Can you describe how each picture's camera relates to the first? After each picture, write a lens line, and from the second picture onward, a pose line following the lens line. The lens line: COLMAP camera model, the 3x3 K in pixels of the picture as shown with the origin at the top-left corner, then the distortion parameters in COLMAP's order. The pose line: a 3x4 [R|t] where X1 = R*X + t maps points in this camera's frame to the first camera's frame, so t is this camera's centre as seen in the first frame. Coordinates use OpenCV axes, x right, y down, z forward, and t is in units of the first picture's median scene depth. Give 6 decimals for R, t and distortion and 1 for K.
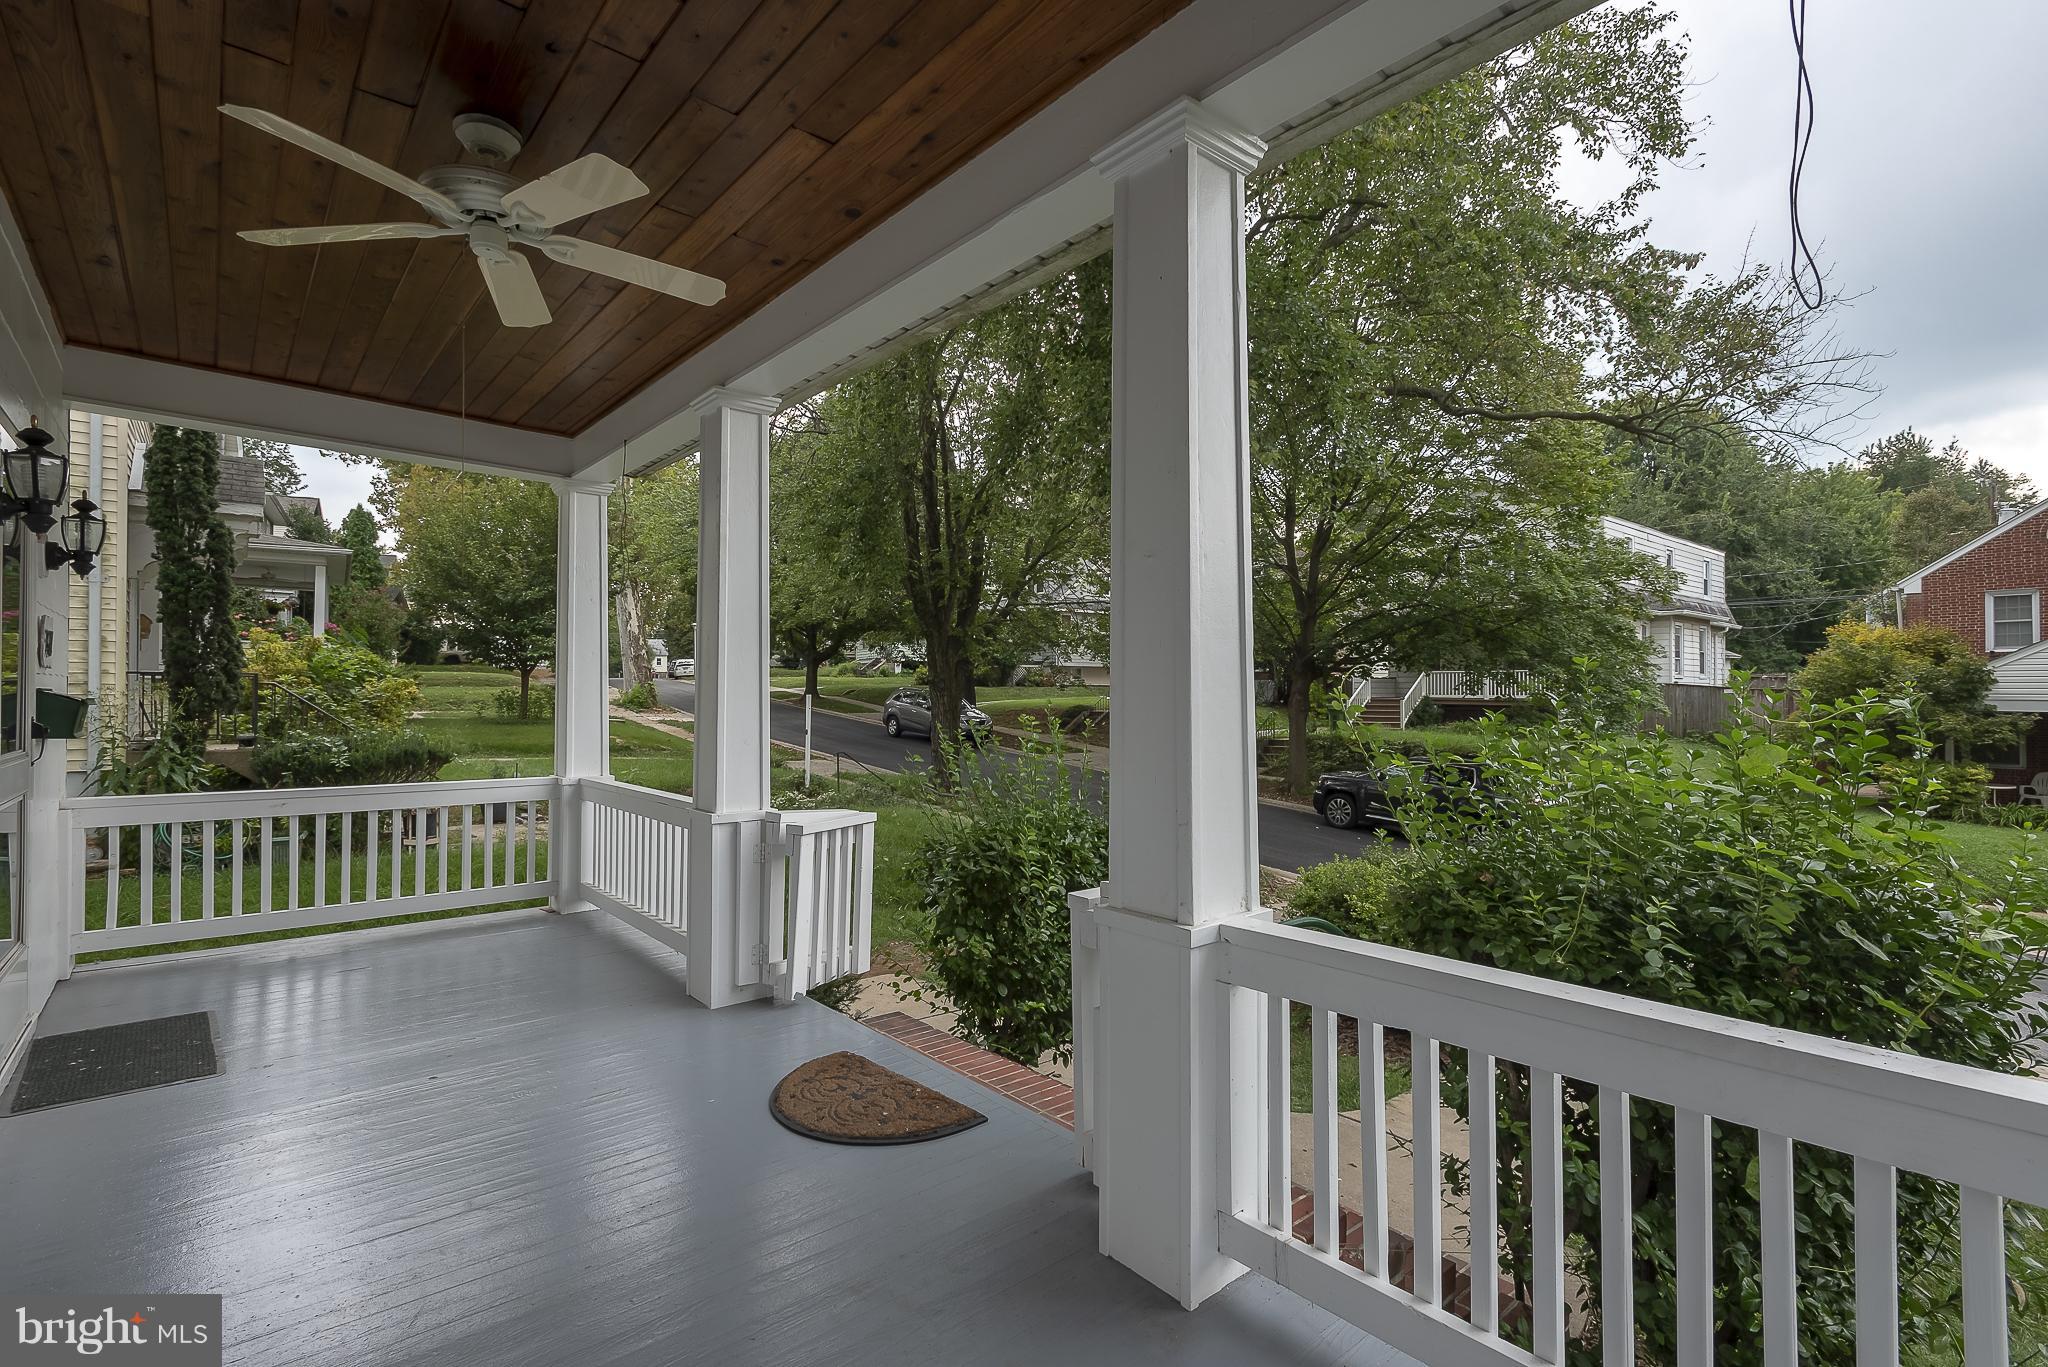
lens RADIAL K [[965.6, 0, 1021.8], [0, 965.6, 688.1], [0, 0, 1]] dist [0.004655, 0.000553]
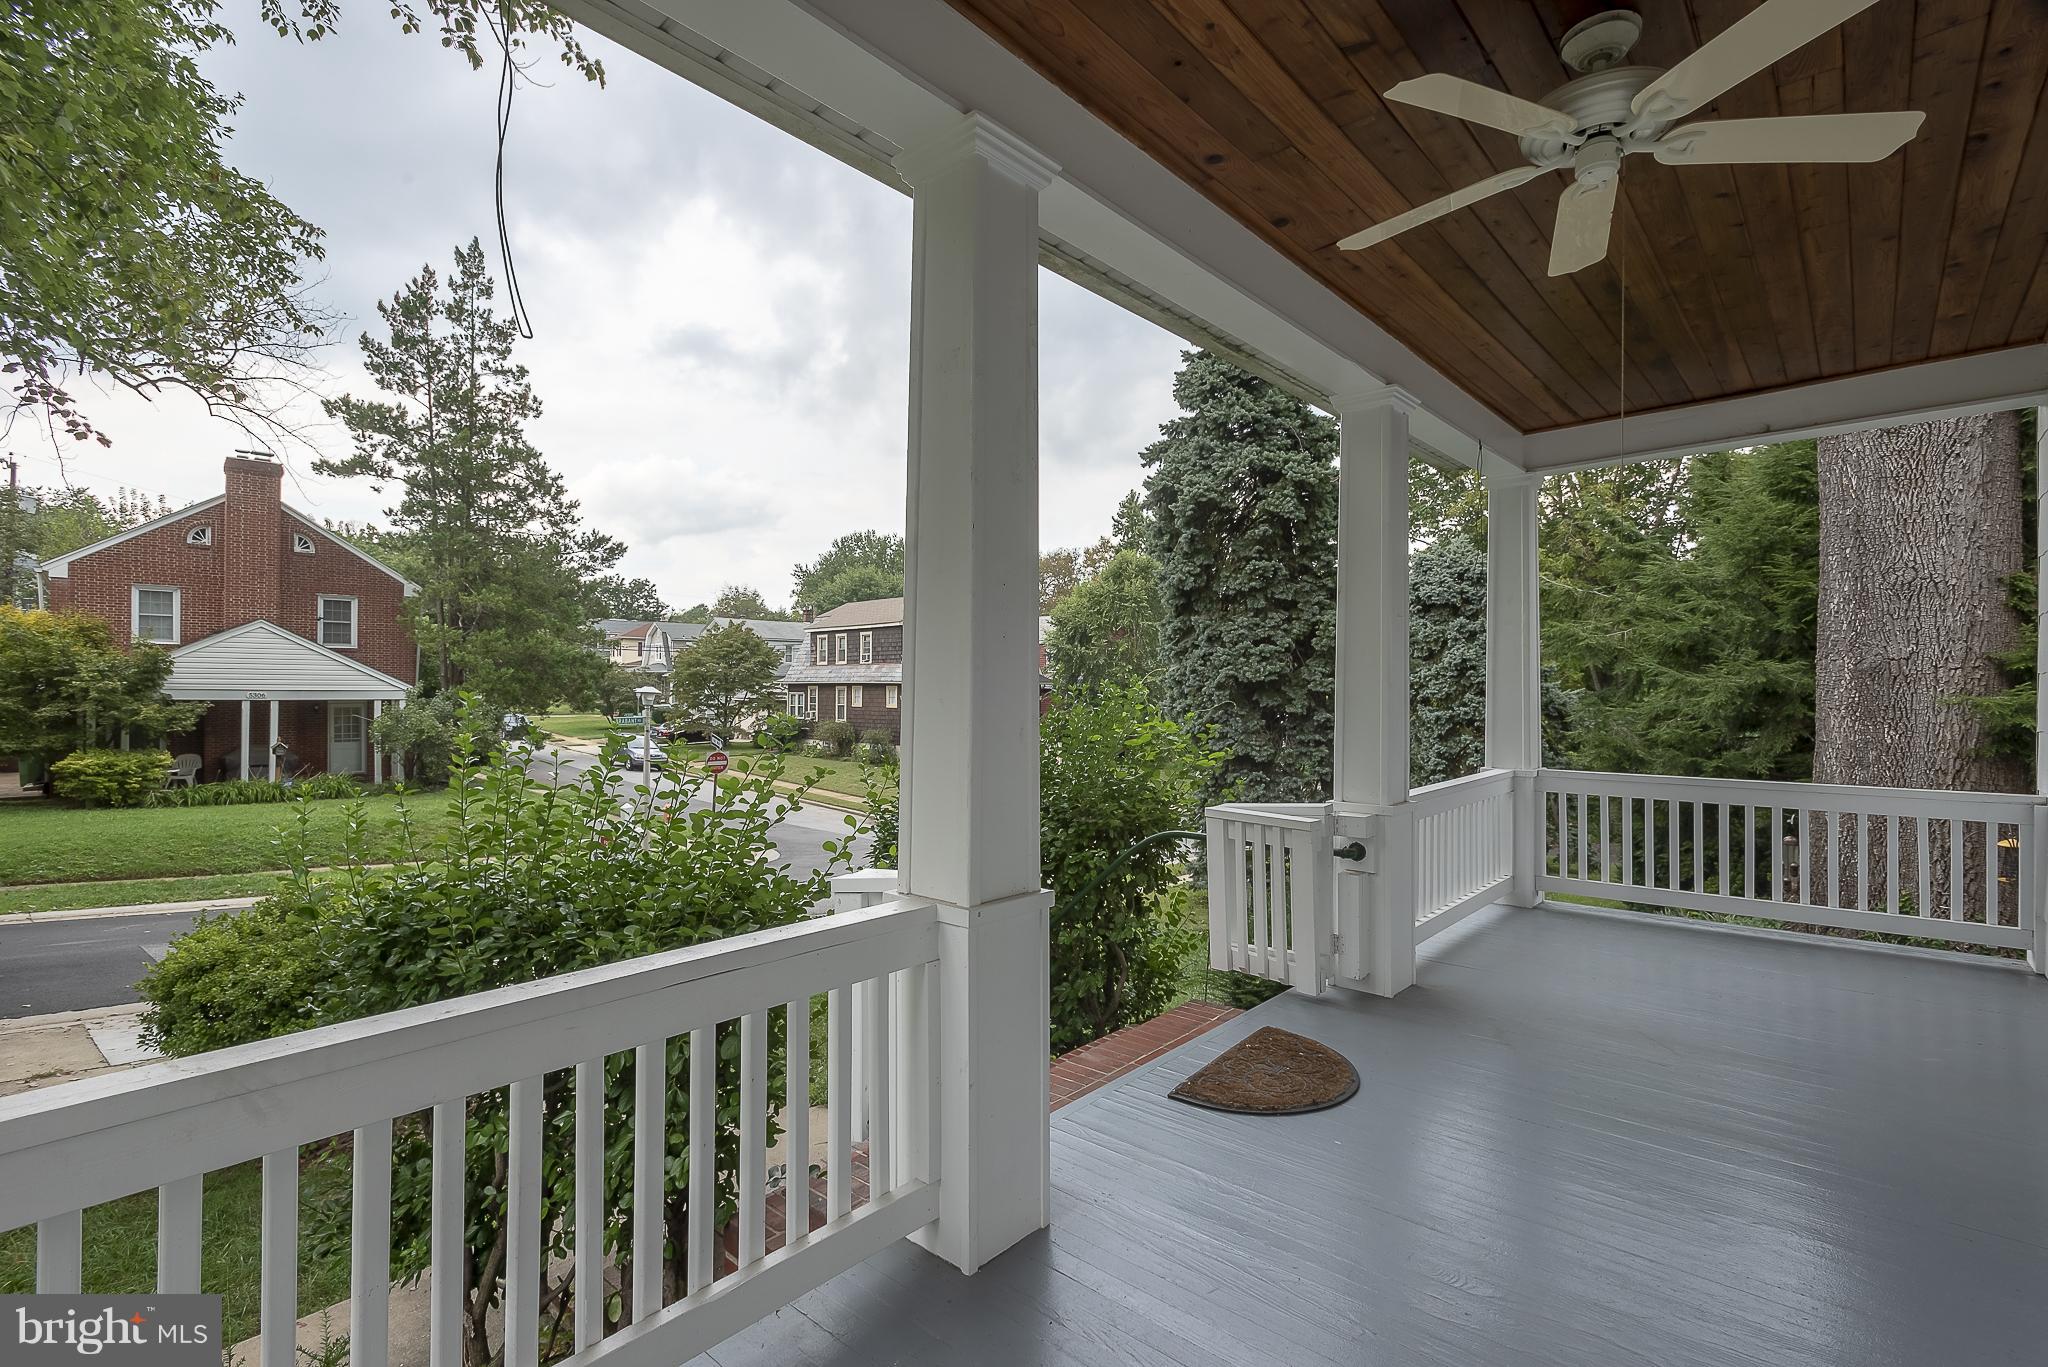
lens RADIAL K [[965.6, 0, 1021.8], [0, 965.6, 688.1], [0, 0, 1]] dist [0.004655, 0.000553]
pose [[-0.150155, -0.000490, 0.988662, -0.189284], [-0.013782, 0.999904, -0.001598, -0.000142], [-0.988566, -0.013866, -0.150147, 0.235802]]
